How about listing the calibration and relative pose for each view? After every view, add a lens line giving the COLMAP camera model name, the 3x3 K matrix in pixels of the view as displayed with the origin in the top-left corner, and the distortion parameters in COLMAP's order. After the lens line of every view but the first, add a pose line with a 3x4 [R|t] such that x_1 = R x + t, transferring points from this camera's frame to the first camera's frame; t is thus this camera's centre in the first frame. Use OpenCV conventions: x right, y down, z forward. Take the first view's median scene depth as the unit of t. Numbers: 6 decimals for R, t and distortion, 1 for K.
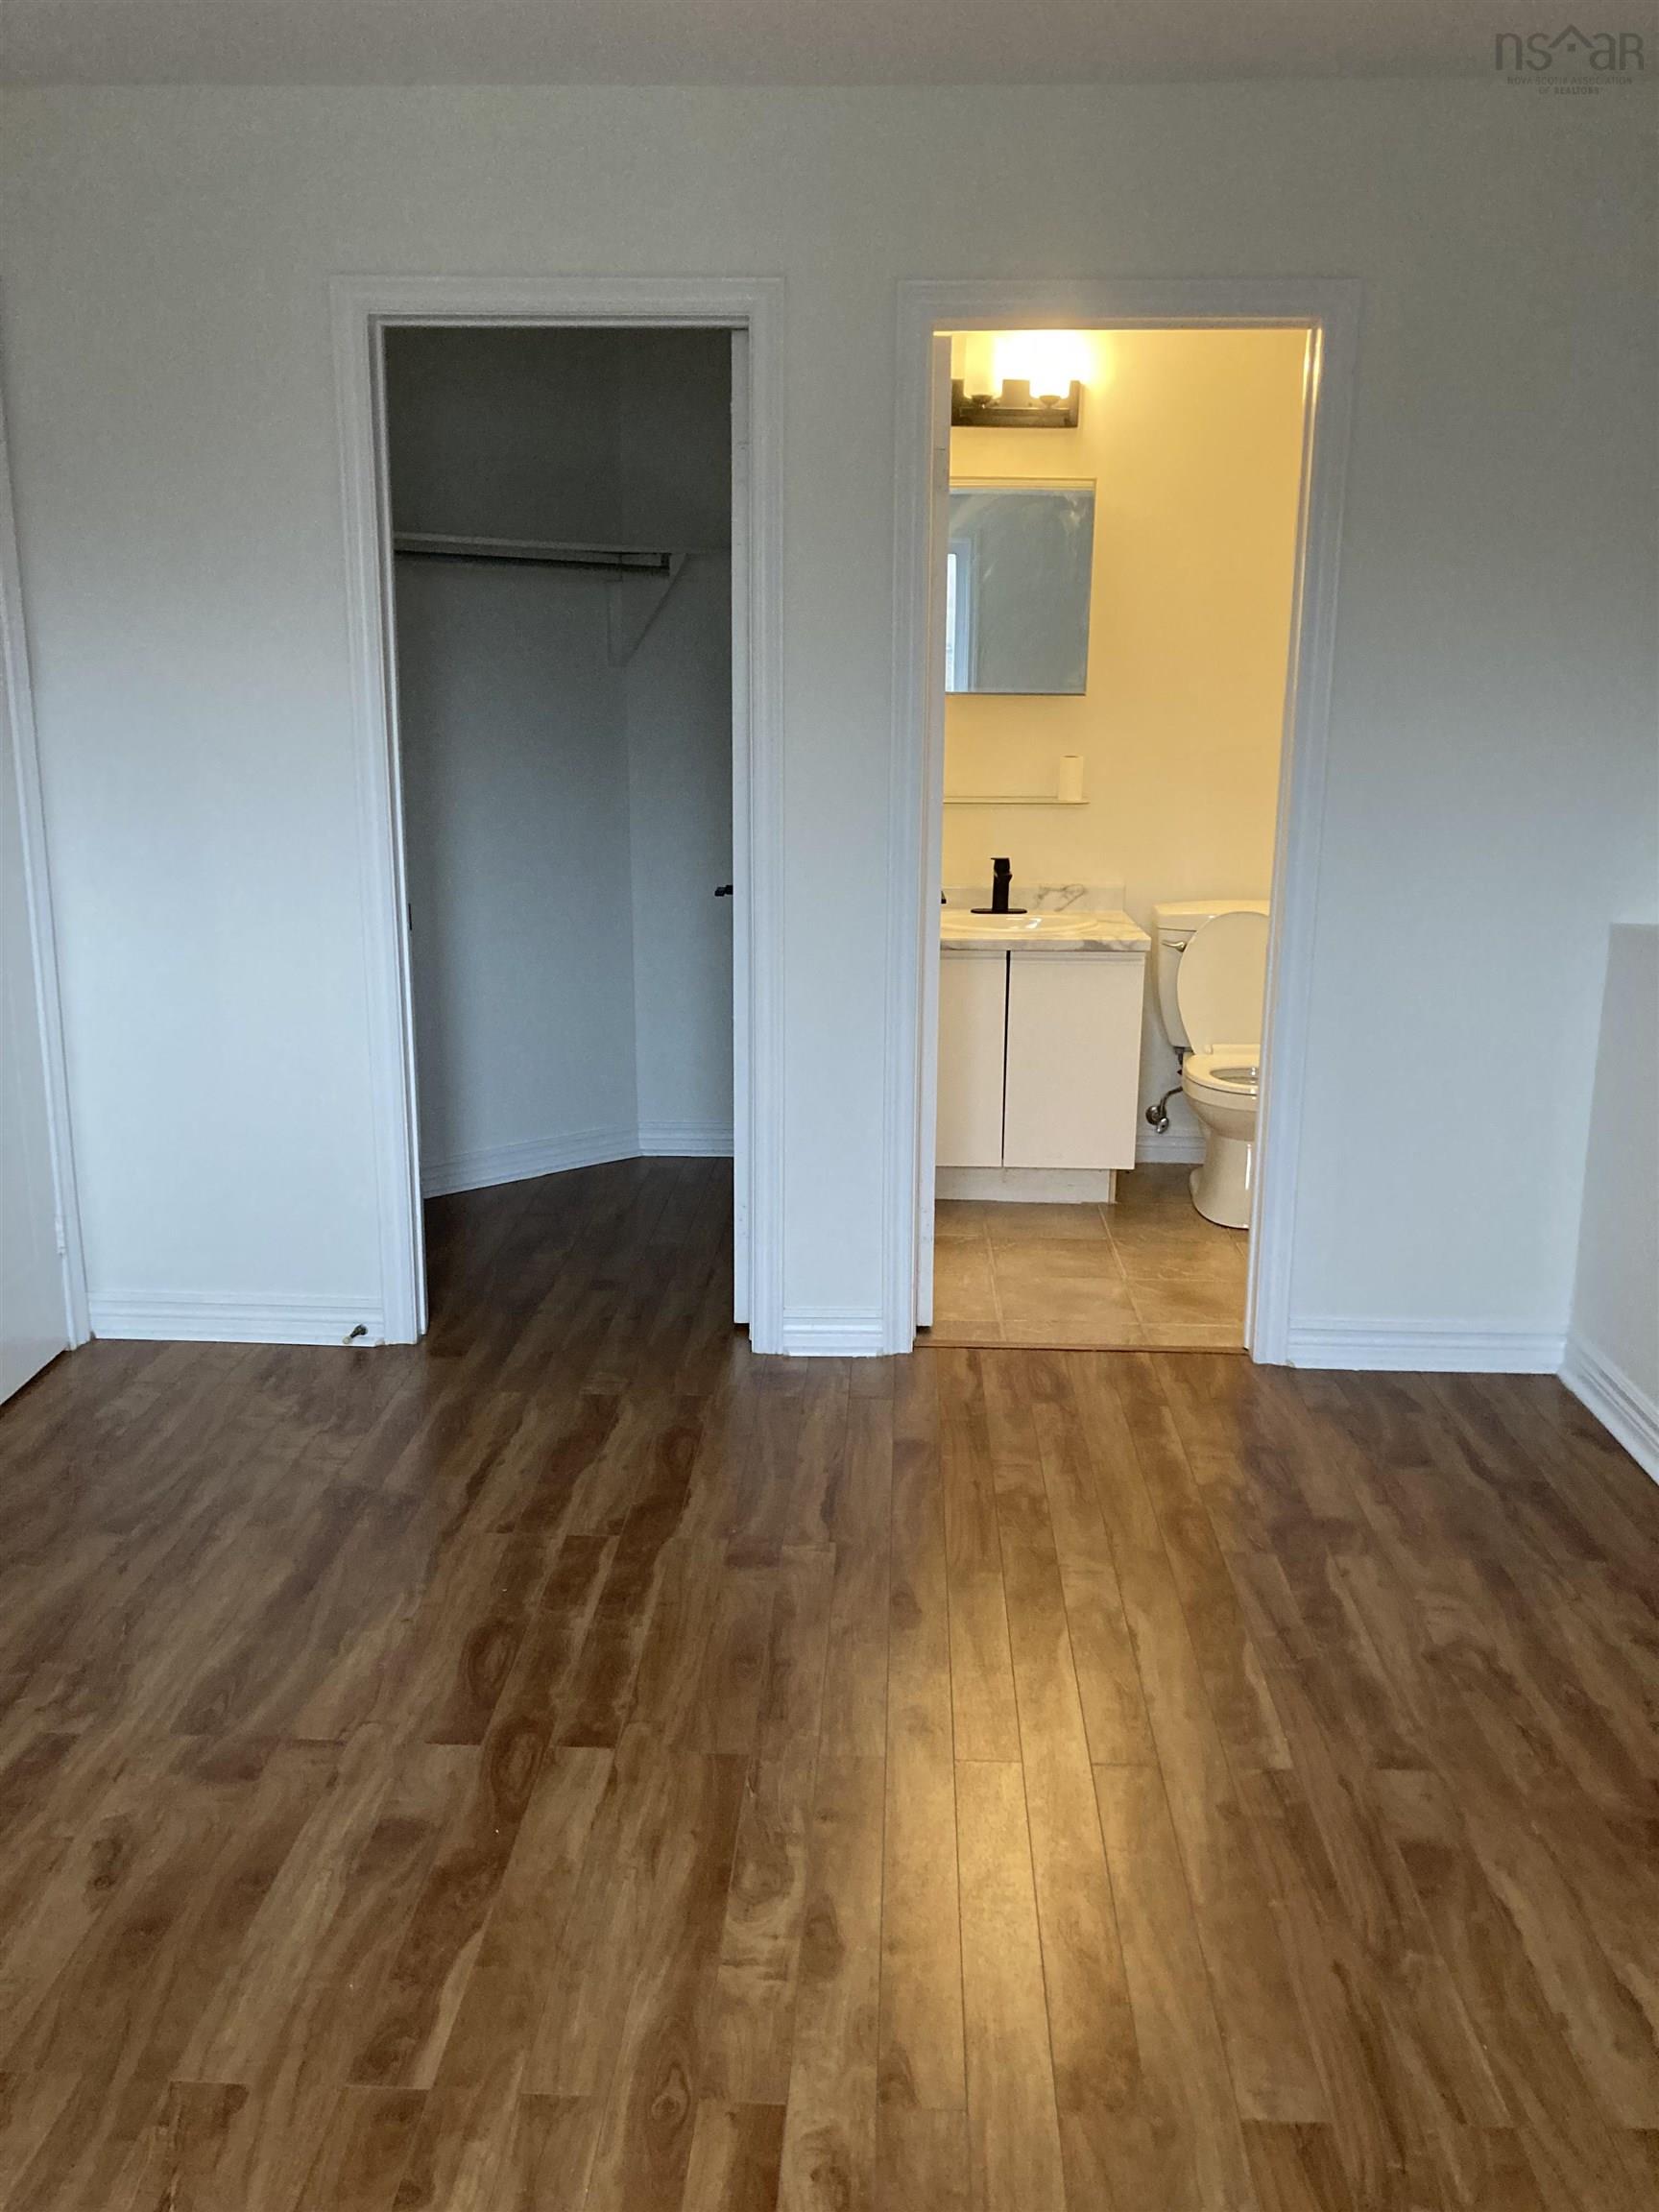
lens RADIAL K [[1821.5, 0, 829.5], [0, 1821.5, 1106.0], [0, 0, 1]] dist [0.038739, 0.003449]
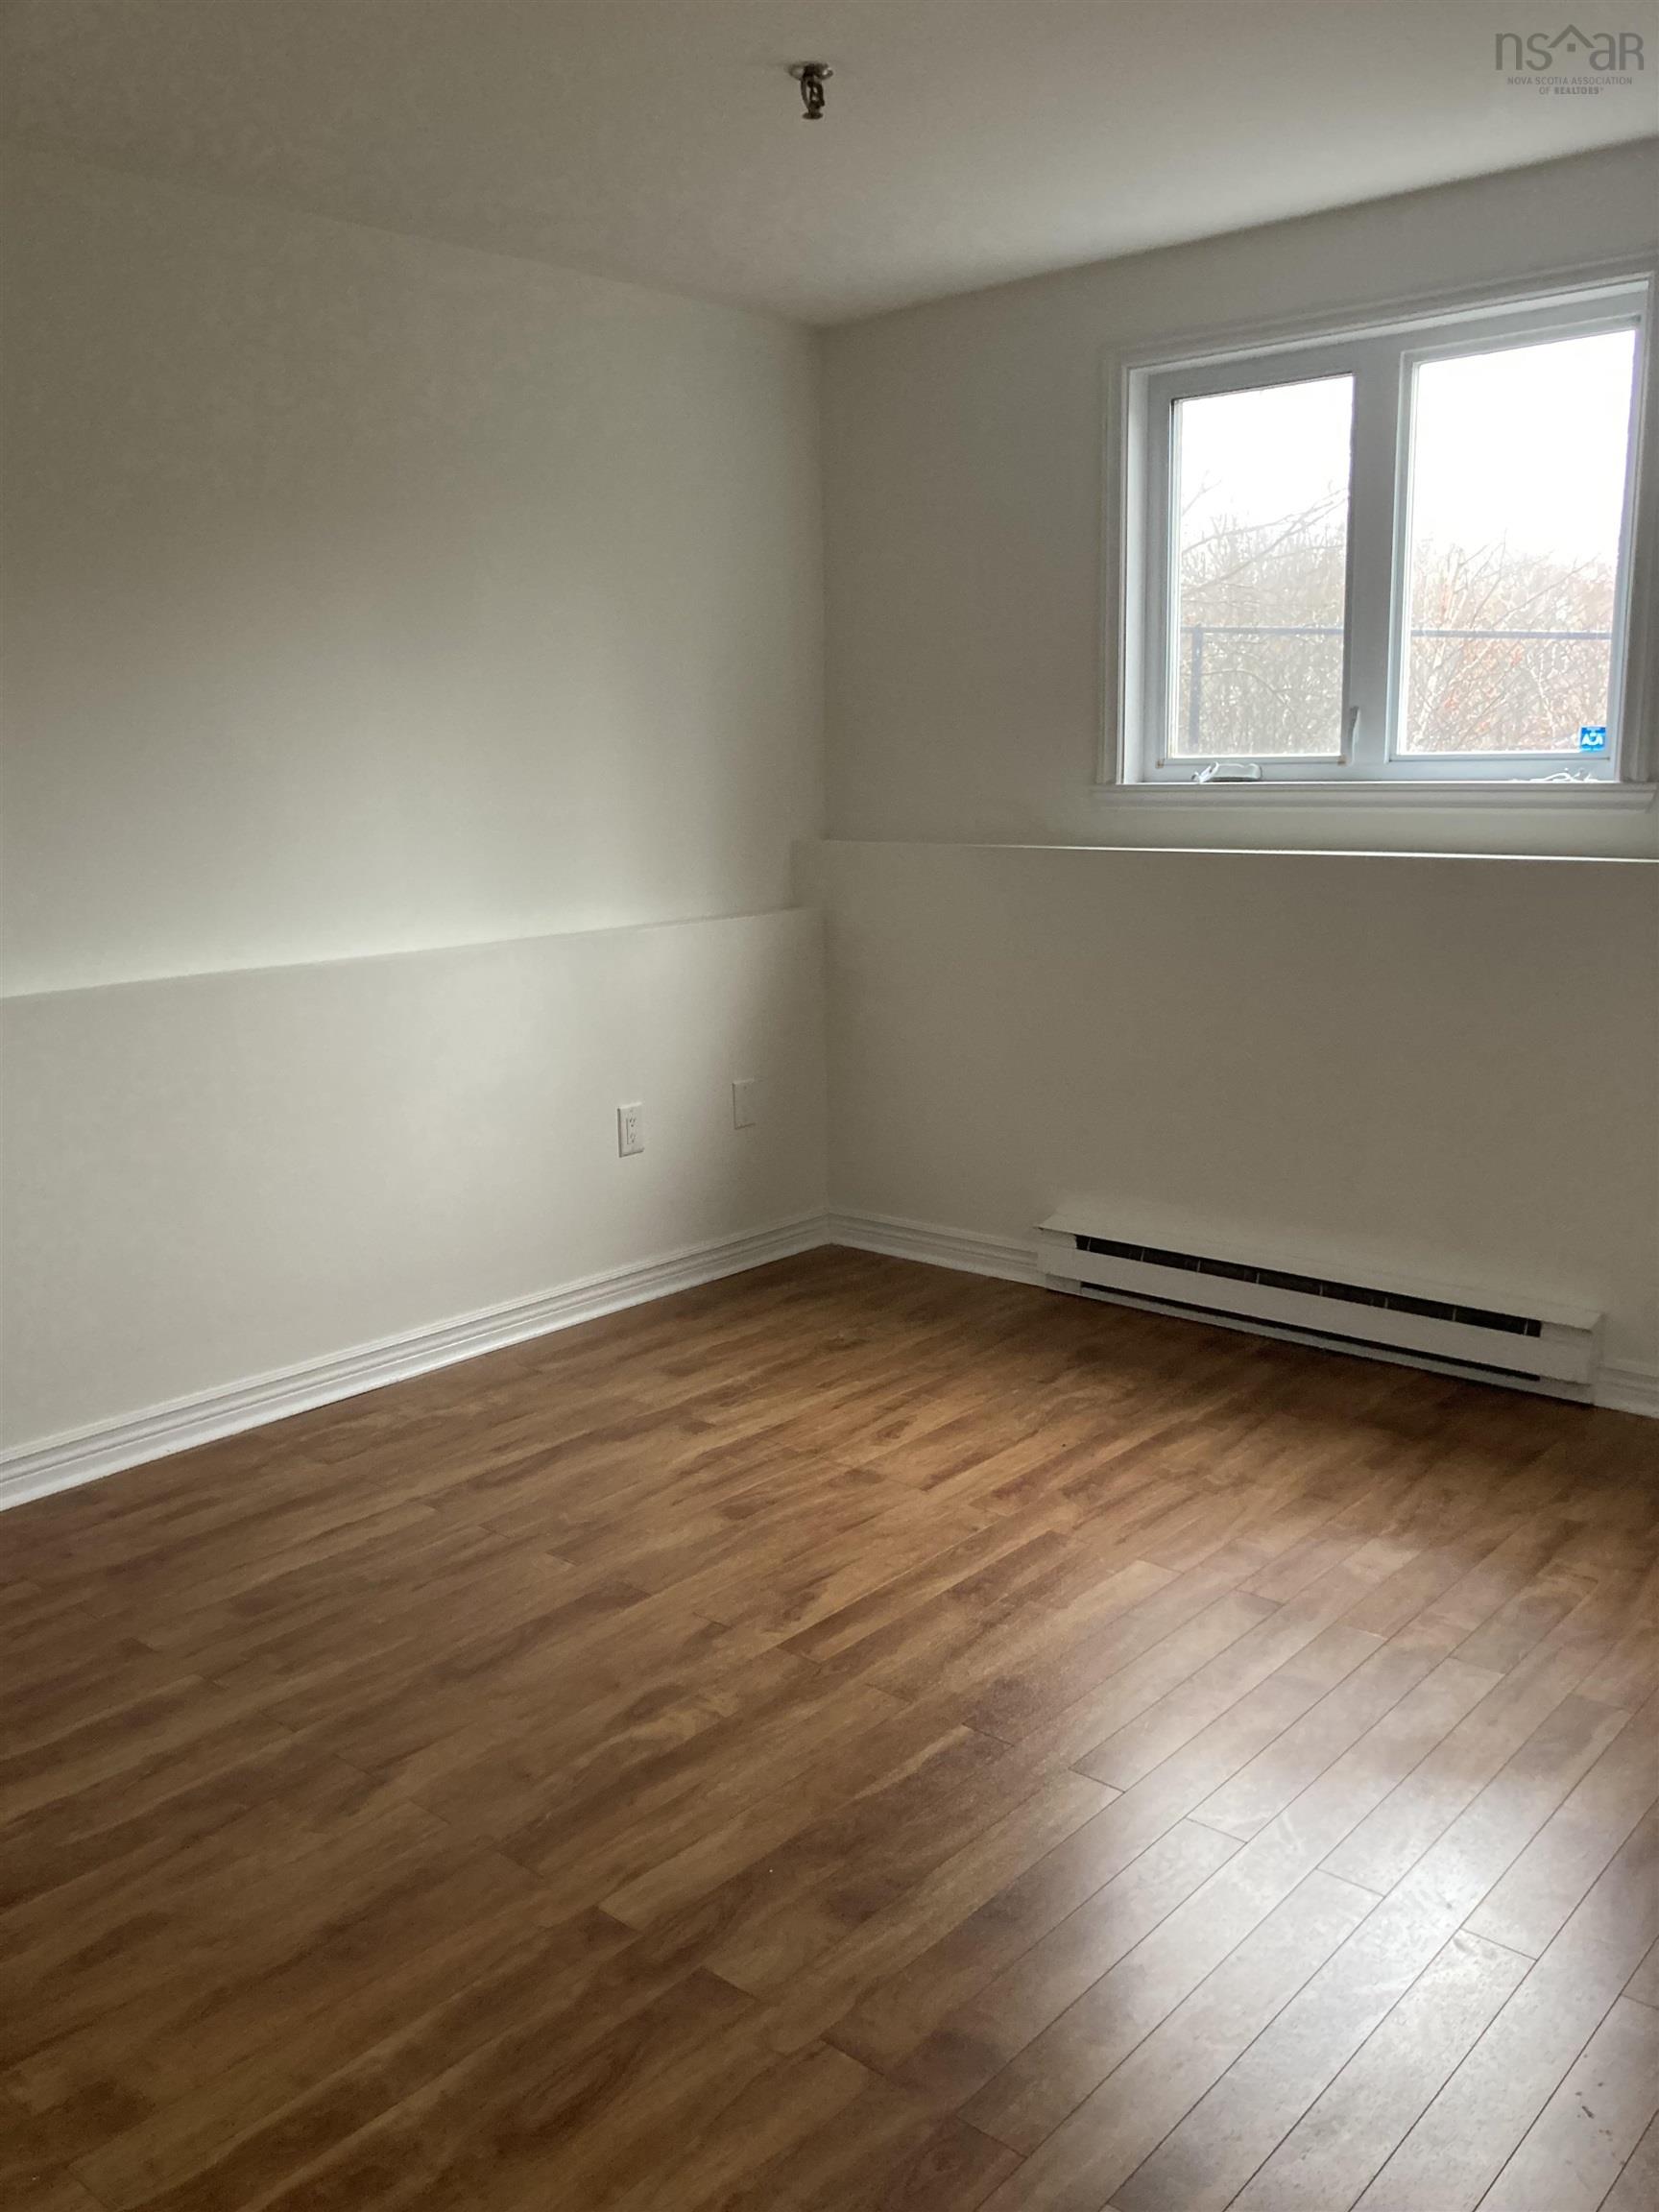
lens RADIAL K [[1821.5, 0, 829.5], [0, 1821.5, 1106.0], [0, 0, 1]] dist [0.038739, 0.003449]
pose [[-0.774754, -0.114270, 0.621851, -0.704708], [0.161867, 0.914908, 0.369788, -0.313053], [-0.611192, 0.387152, -0.690332, 1.369291]]
